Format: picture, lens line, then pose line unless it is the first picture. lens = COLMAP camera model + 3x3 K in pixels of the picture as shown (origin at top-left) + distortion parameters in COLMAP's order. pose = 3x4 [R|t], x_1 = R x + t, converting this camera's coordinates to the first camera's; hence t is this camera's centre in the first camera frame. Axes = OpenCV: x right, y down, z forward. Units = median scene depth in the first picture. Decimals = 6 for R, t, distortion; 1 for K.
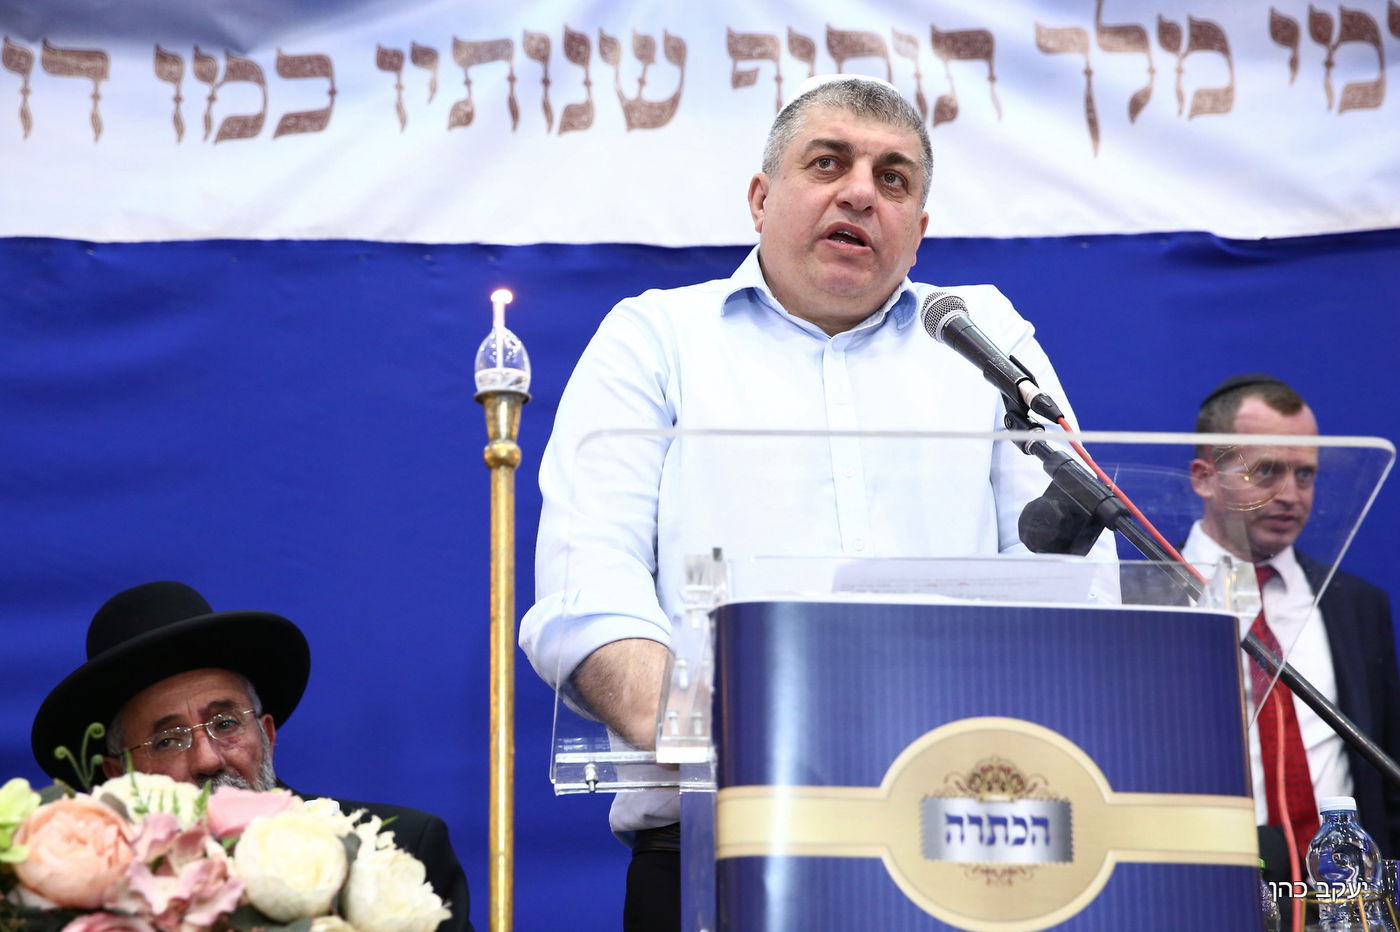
lens RADIAL K [[2501.1, 0, 695.0], [0, 2501.1, 461.9], [0, 0, 1]] dist [0.144817, 0.000000]
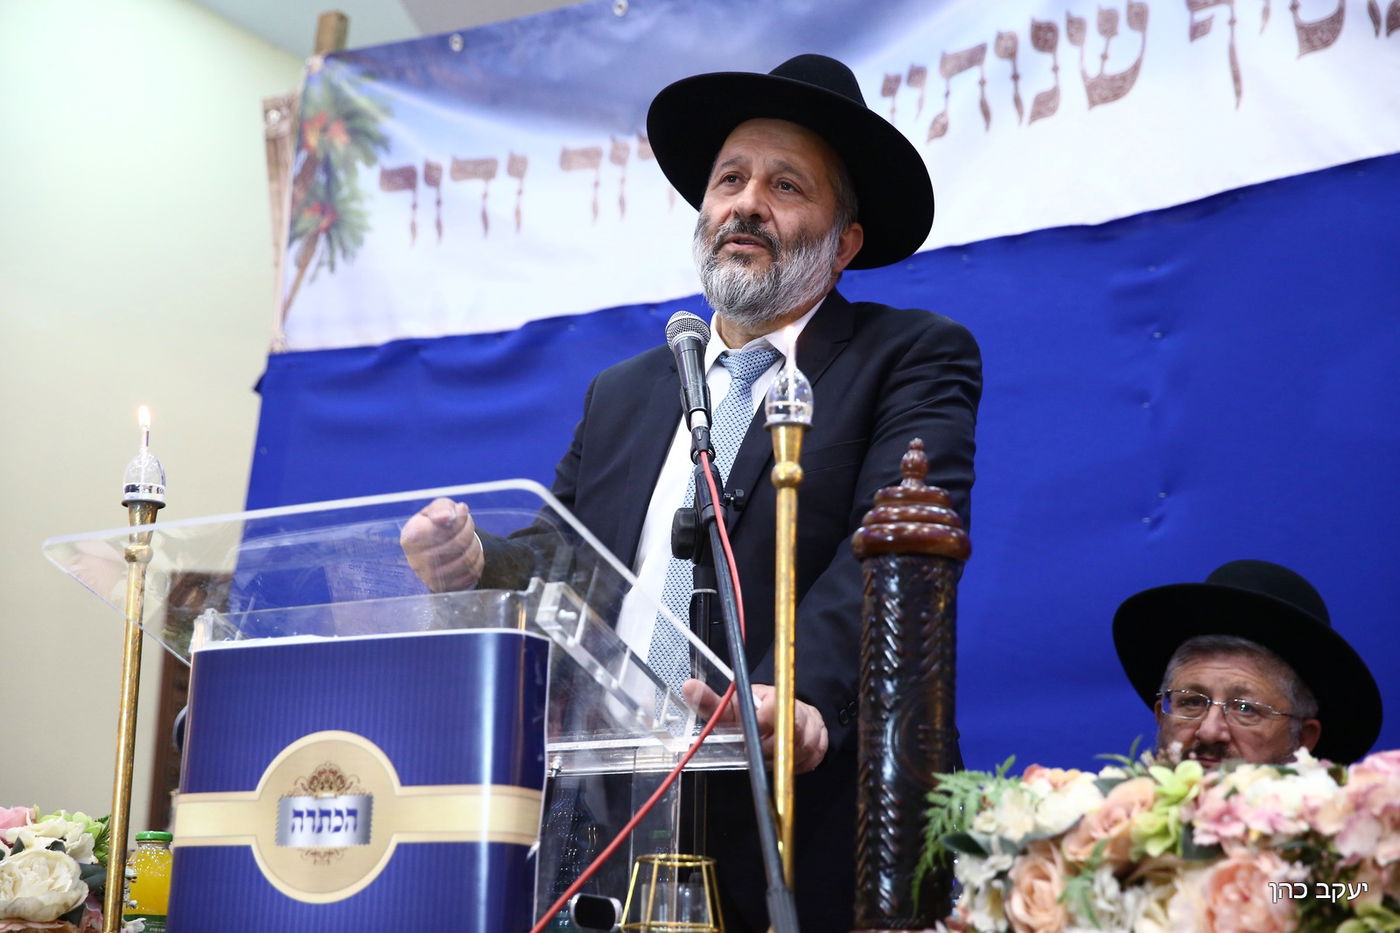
lens RADIAL K [[2669.6, 0, 674.0], [0, 2669.6, 403.7], [0, 0, 1]] dist [0.244437, 0.000000]
pose [[0.766192, -0.121380, -0.631045, 0.533233], [0.130142, 0.990959, -0.032595, 0.002187], [0.629296, -0.057151, 0.775061, 0.030128]]
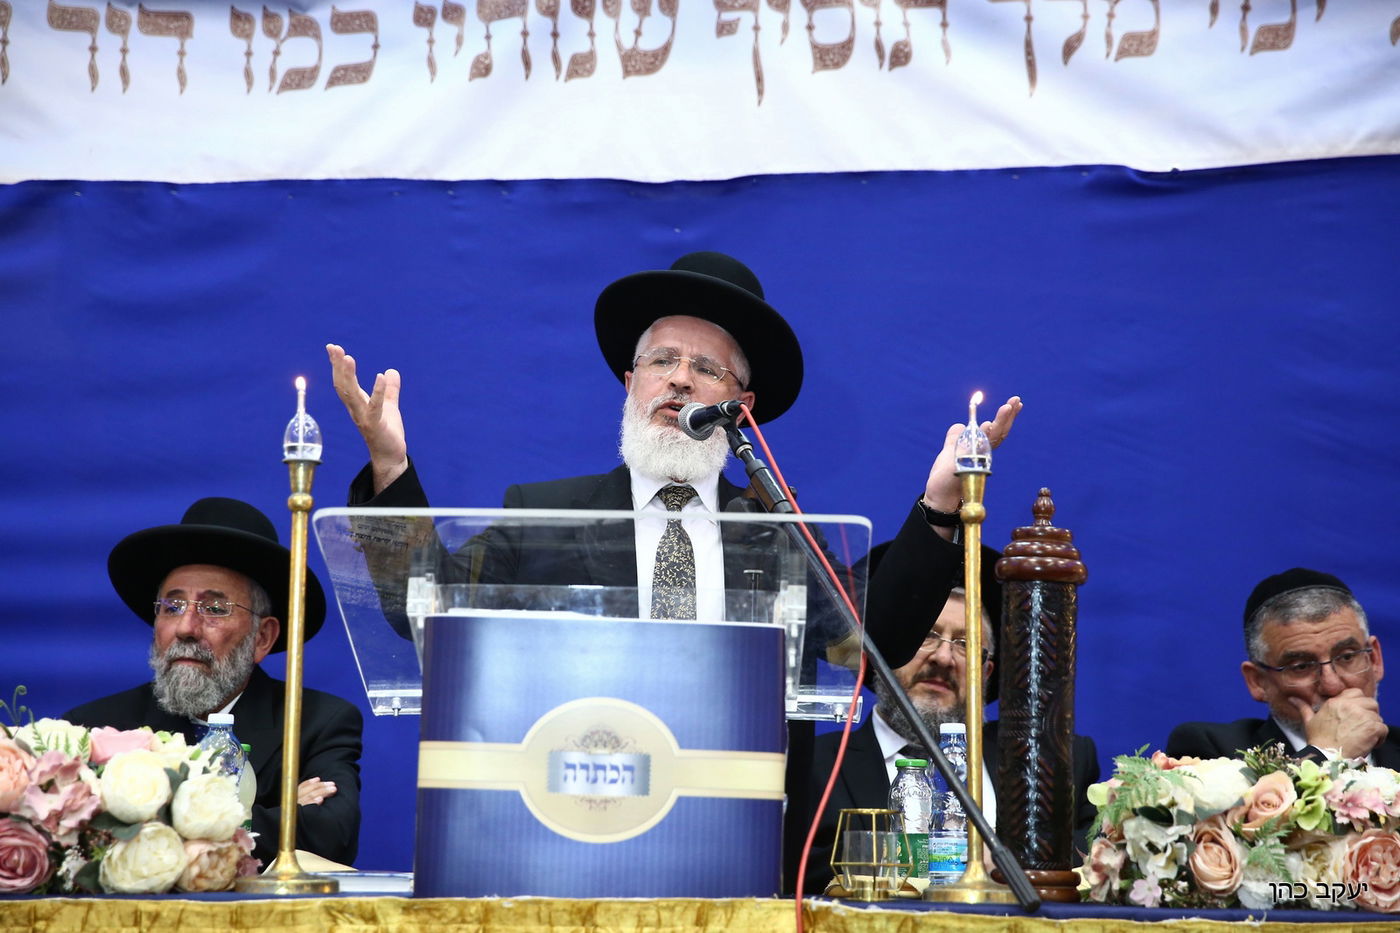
lens RADIAL K [[2669.6, 0, 694.0], [0, 2669.6, 470.3], [0, 0, 1]] dist [0.244437, 0.000000]
pose [[0.990414, 0.017557, -0.137012, 0.183268], [-0.000069, 0.991952, 0.126616, -0.110337], [0.138132, -0.125393, 0.982444, -0.253993]]
